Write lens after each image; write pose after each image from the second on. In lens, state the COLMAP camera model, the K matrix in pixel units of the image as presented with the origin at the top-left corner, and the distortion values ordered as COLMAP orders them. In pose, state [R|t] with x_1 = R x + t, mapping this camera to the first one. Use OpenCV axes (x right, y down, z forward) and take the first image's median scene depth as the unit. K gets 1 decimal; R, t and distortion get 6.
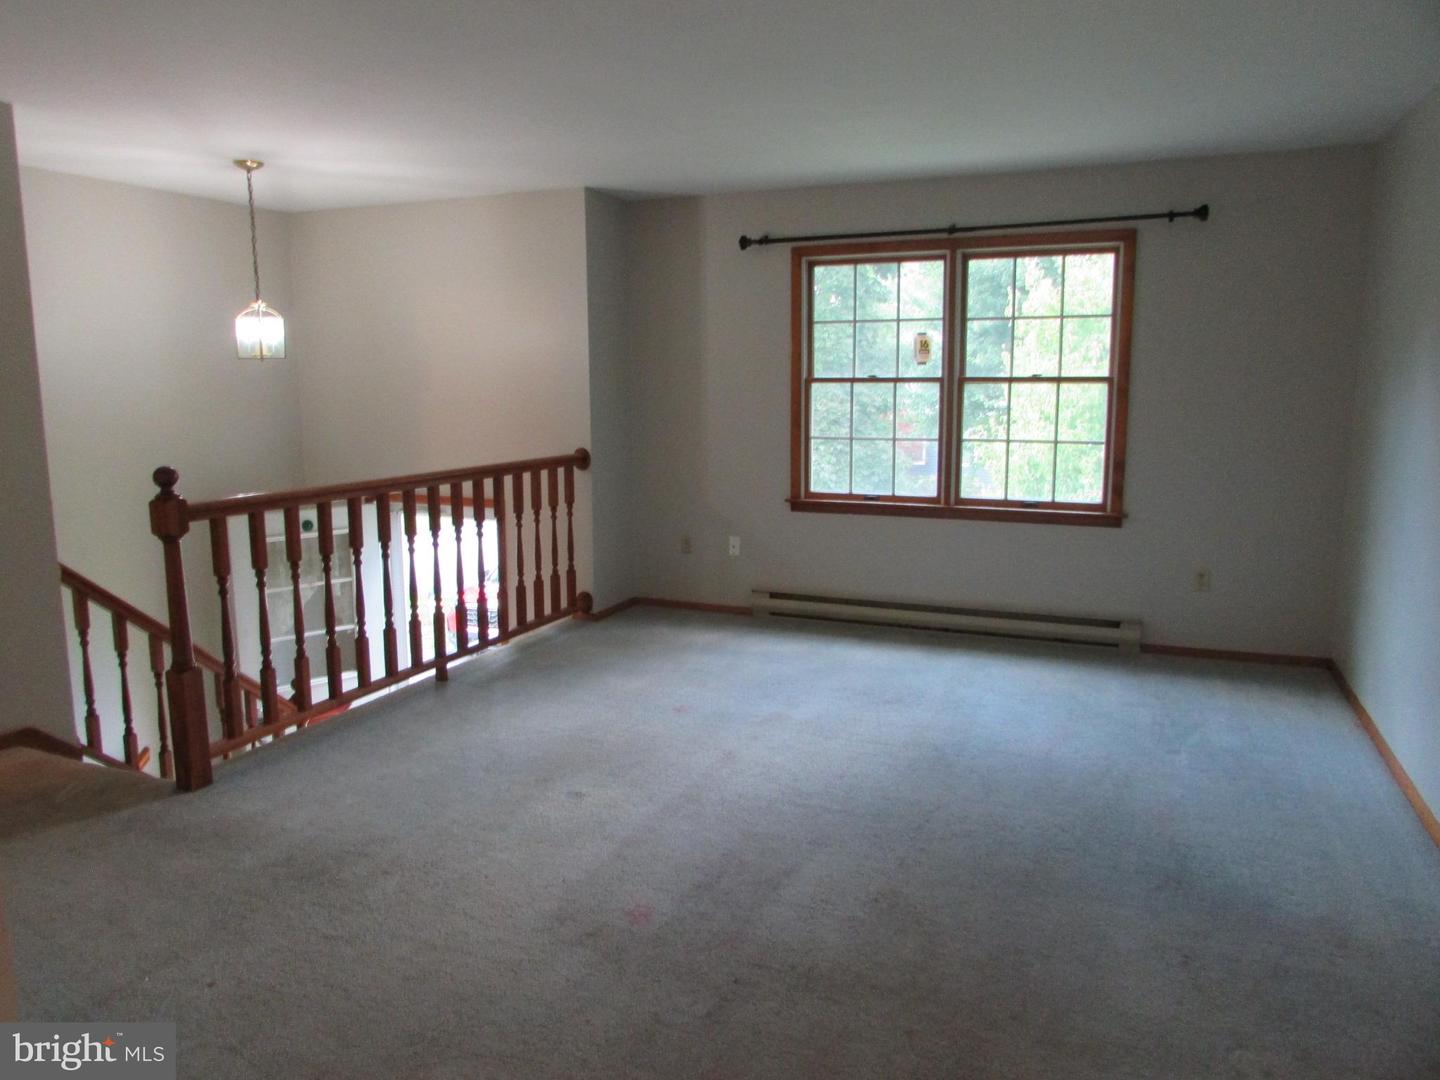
lens RADIAL K [[1029.5, 0, 718.7], [0, 1029.5, 541.7], [0, 0, 1]] dist [-0.041083, 0.016144]
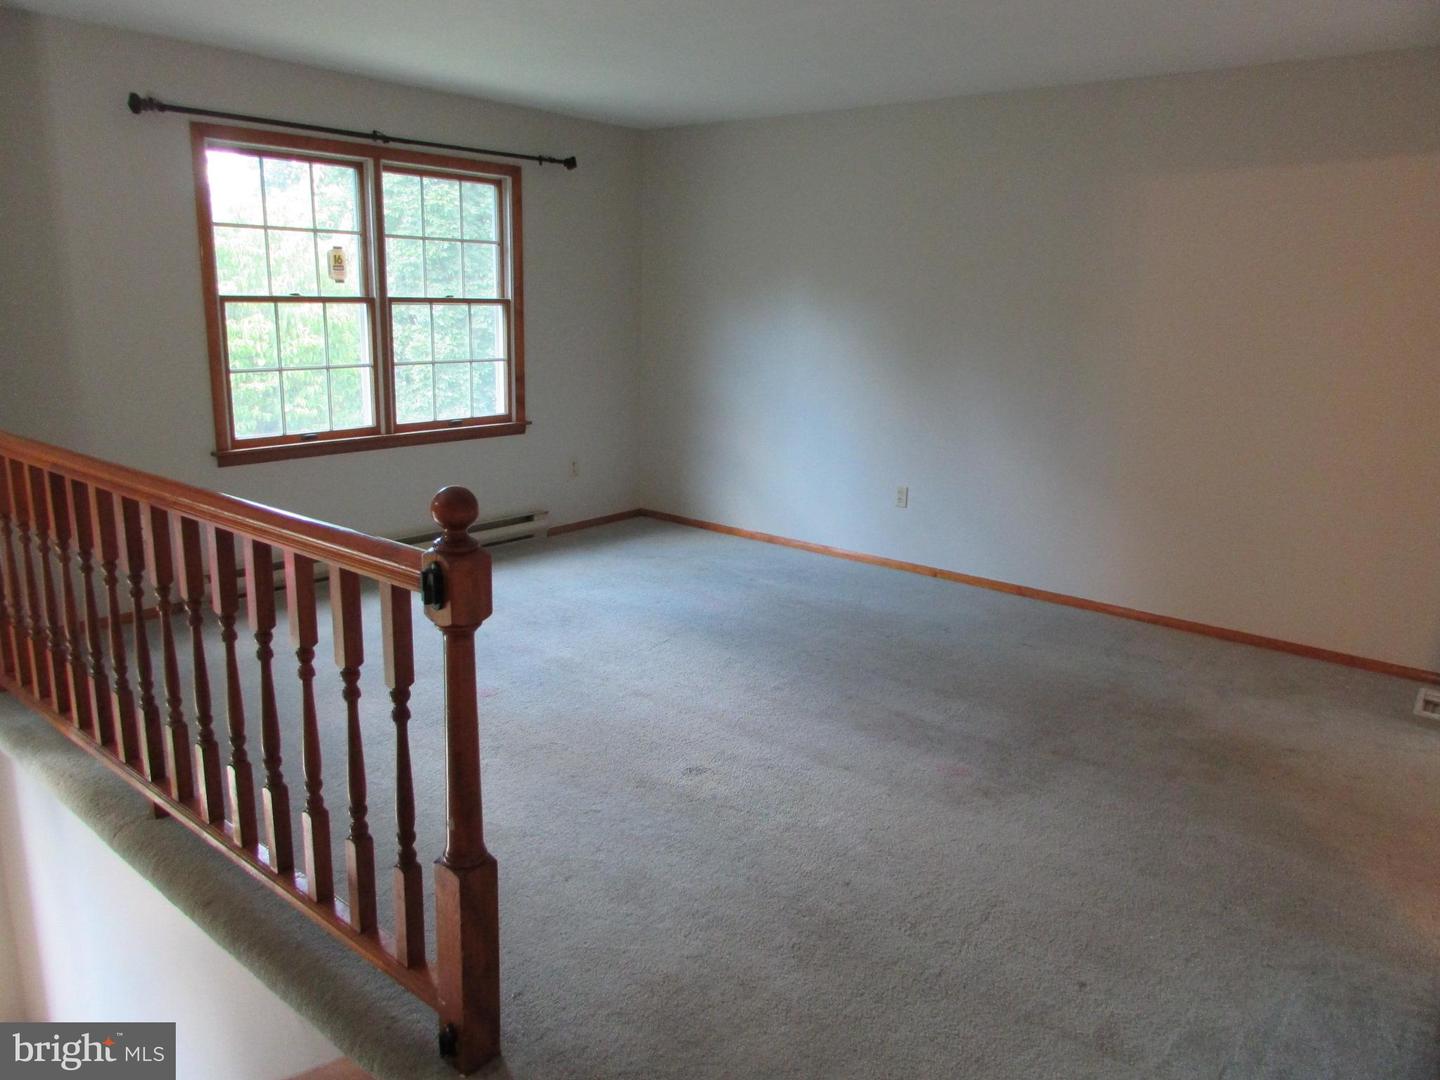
lens RADIAL K [[1029.5, 0, 718.5], [0, 1029.5, 515.4], [0, 0, 1]] dist [-0.041083, 0.016144]
pose [[0.274573, -0.185054, 0.943591, -0.618264], [0.127806, 0.979623, 0.154931, -0.071933], [-0.953035, 0.078057, 0.292630, 0.457505]]
